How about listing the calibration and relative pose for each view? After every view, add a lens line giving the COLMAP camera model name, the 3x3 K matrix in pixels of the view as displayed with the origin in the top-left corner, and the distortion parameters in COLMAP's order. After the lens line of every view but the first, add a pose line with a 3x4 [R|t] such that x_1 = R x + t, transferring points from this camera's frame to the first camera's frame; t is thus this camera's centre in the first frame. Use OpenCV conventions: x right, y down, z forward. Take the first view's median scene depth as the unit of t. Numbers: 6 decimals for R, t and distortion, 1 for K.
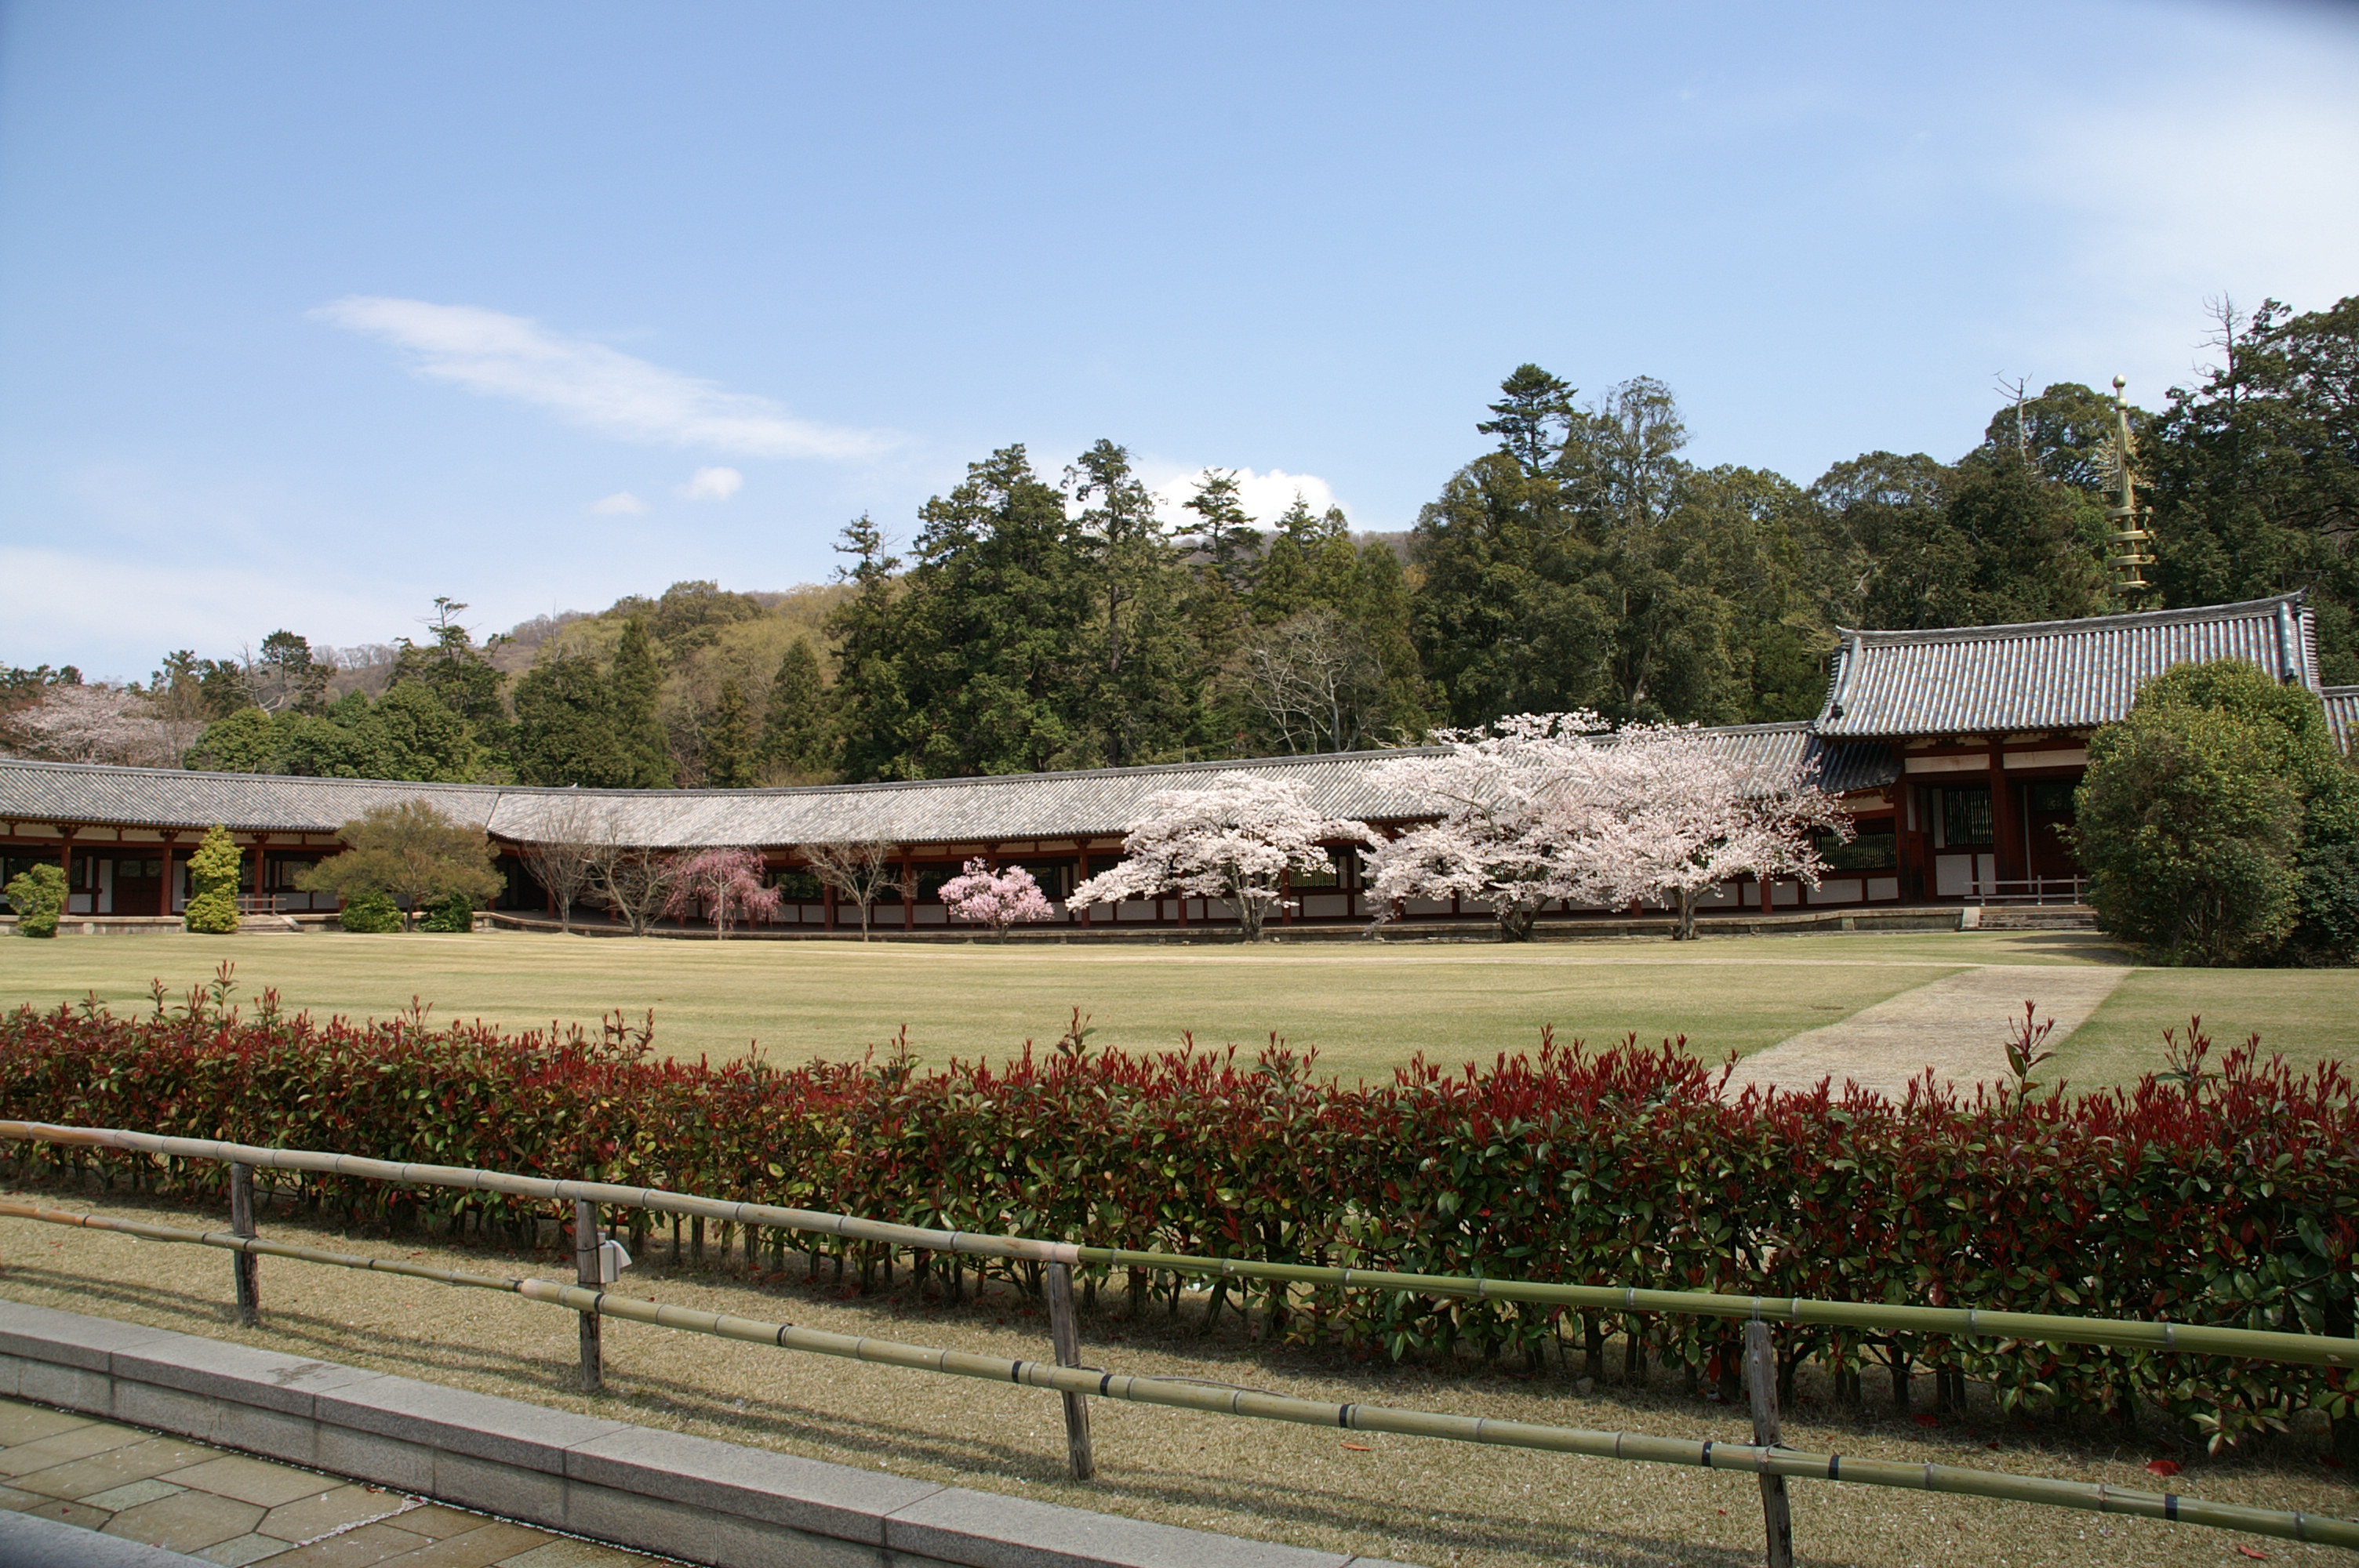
lens RADIAL K [[1882.0, 0, 1195.7], [0, 1882.0, 783.3], [0, 0, 1]] dist [-0.172758, 0.176032]
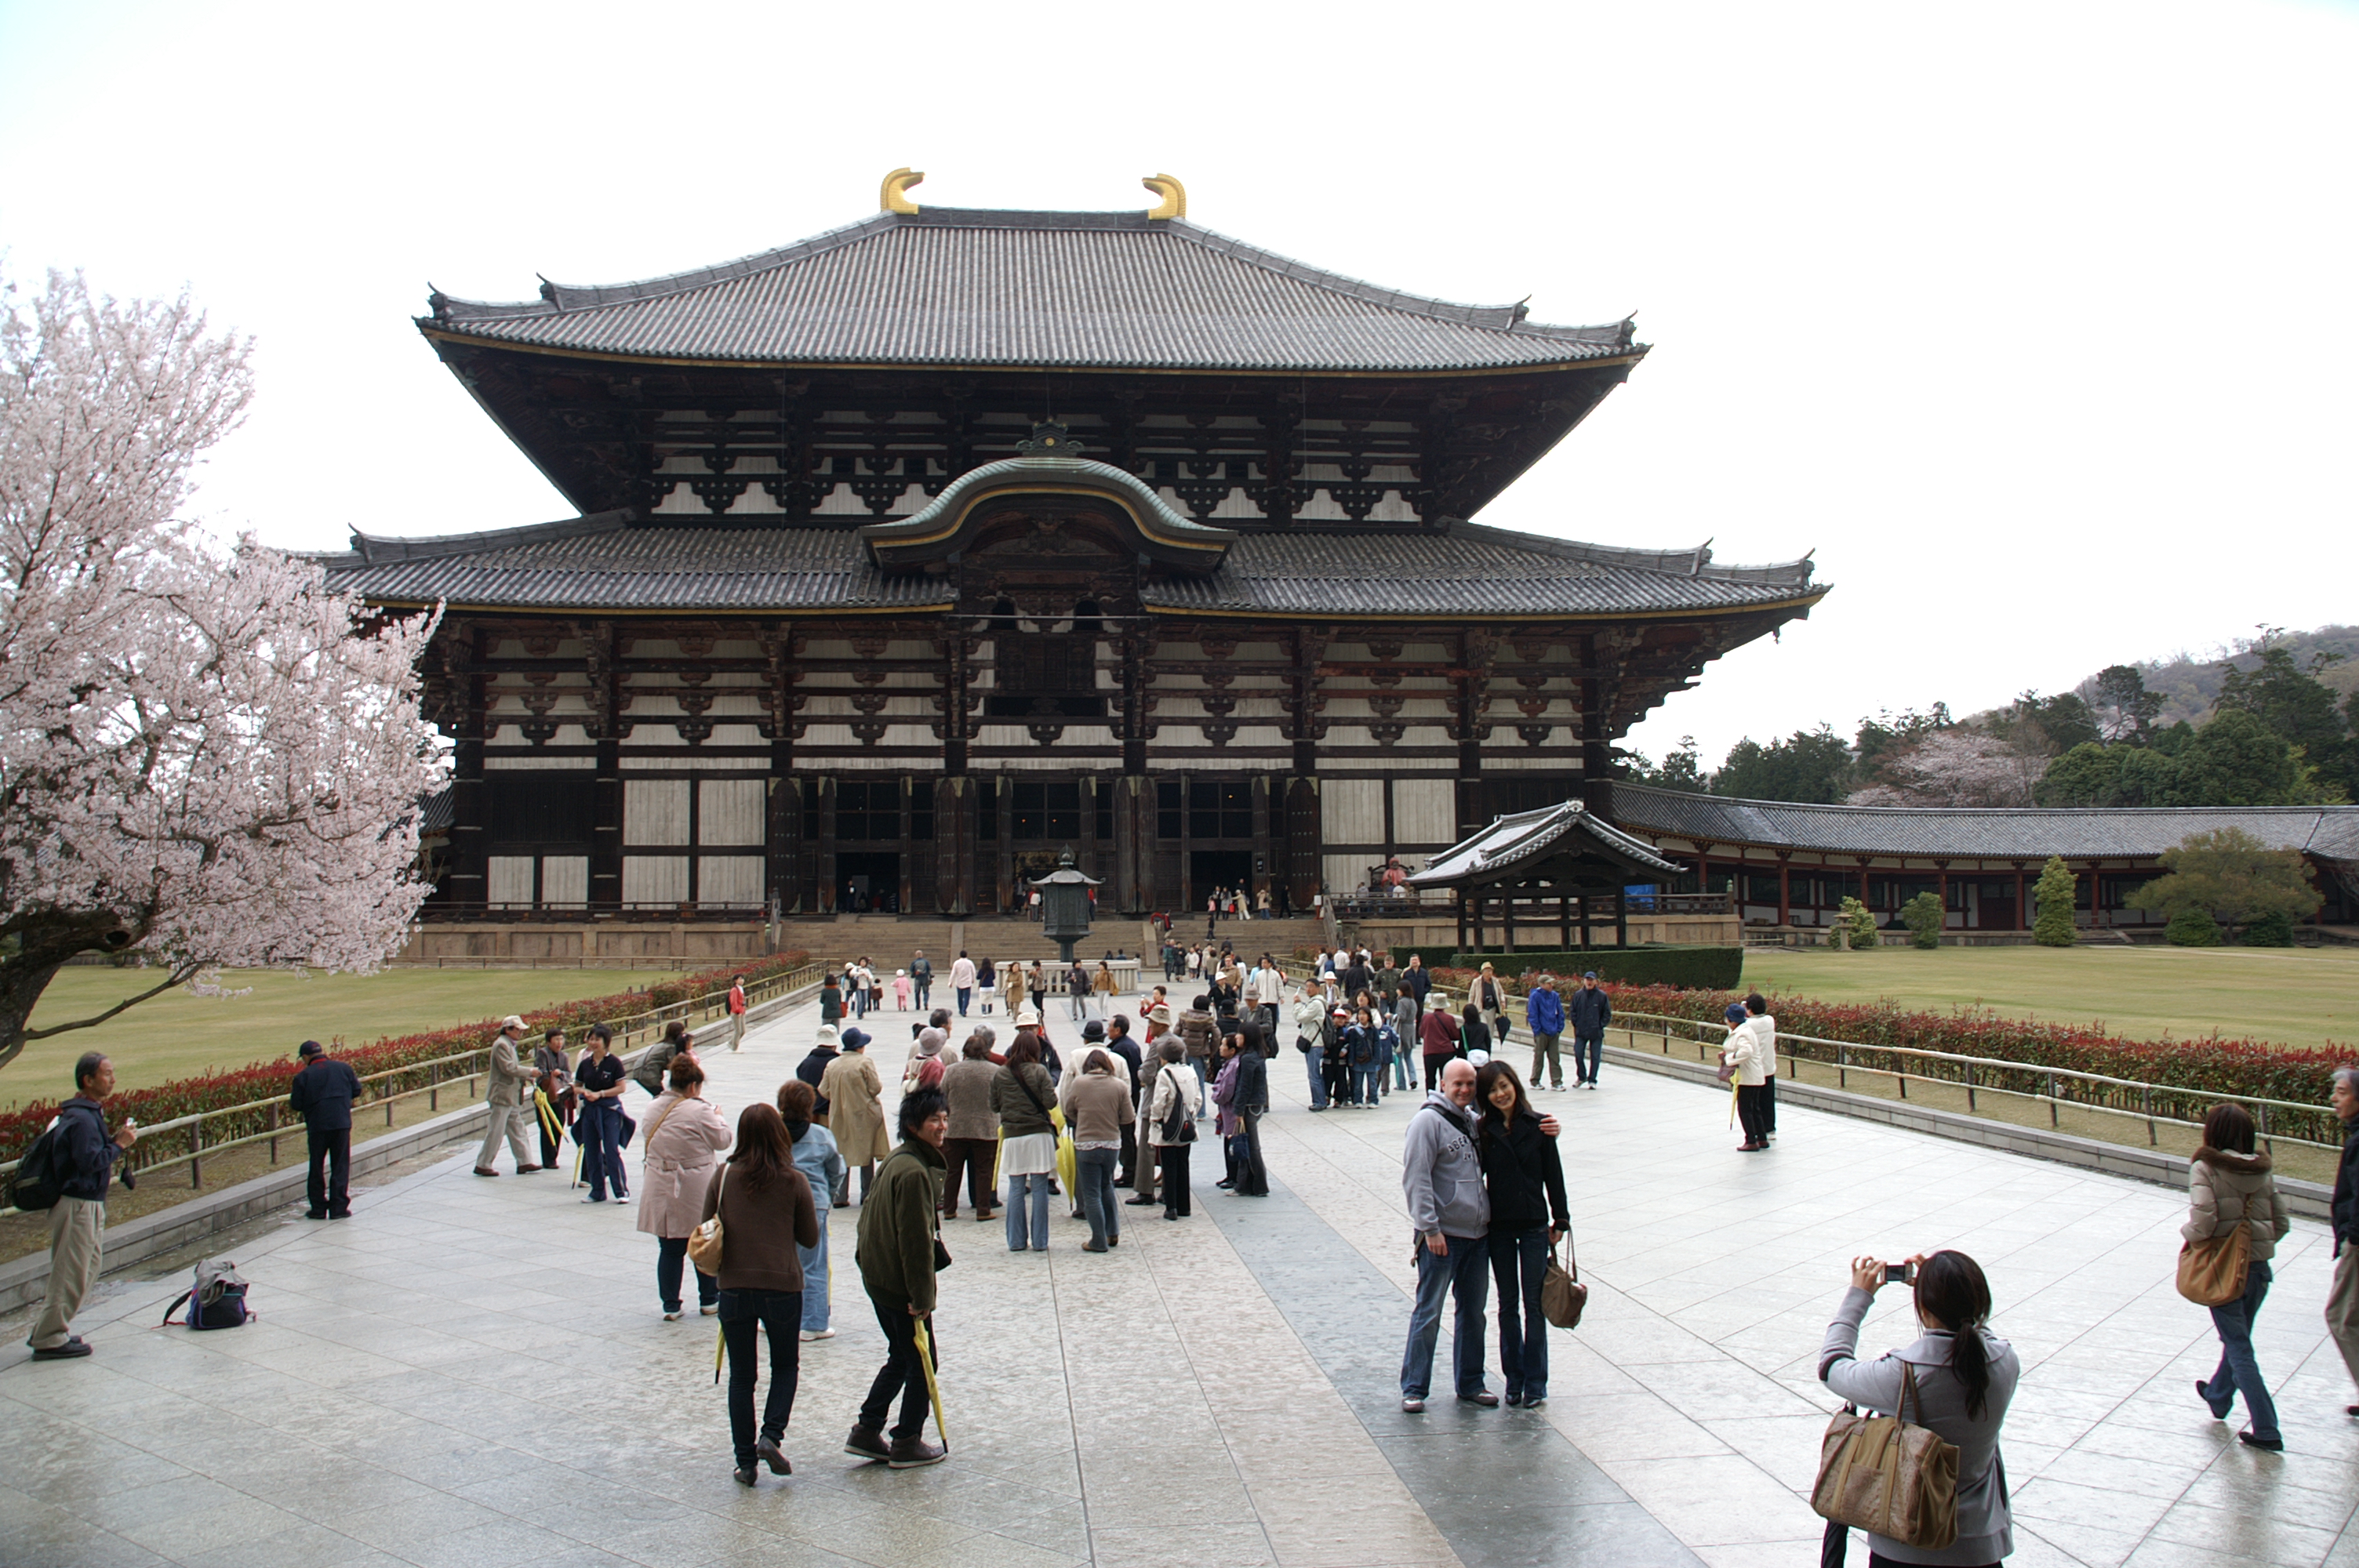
lens RADIAL K [[1882.0, 0, 1195.7], [0, 1882.0, 783.3], [0, 0, 1]] dist [-0.172758, 0.176032]
pose [[0.584046, -0.049333, -0.810220, 0.102314], [0.048994, 0.998474, -0.025478, -0.020503], [0.810241, -0.024816, 0.585571, -0.155705]]
